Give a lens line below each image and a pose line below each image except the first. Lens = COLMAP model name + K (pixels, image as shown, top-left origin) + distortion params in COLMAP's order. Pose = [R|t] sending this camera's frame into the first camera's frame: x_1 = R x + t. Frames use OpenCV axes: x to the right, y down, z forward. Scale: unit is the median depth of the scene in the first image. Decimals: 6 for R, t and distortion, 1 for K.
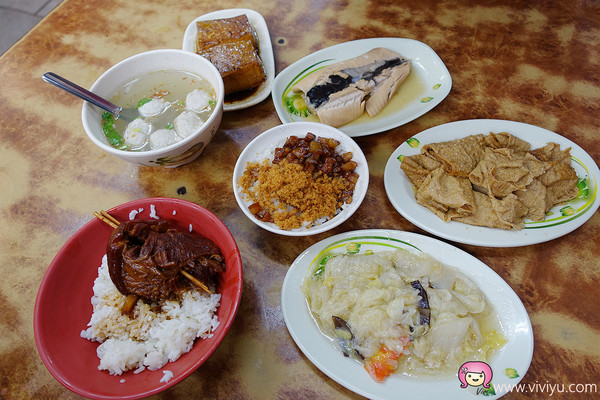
lens RADIAL K [[415.8, 0, 300.0], [0, 415.8, 200.0], [0, 0, 1]] dist [0.000663, 0.002214]
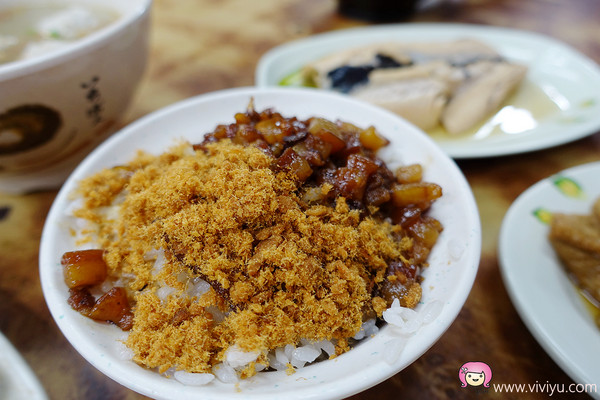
lens RADIAL K [[415.8, 0, 300.0], [0, 415.8, 200.0], [0, 0, 1]] dist [0.000663, 0.002214]
pose [[0.985662, 0.159392, -0.055362, 0.053111], [-0.168174, 0.954698, -0.245500, 0.022592], [0.013724, 0.251290, 0.967814, 0.777886]]
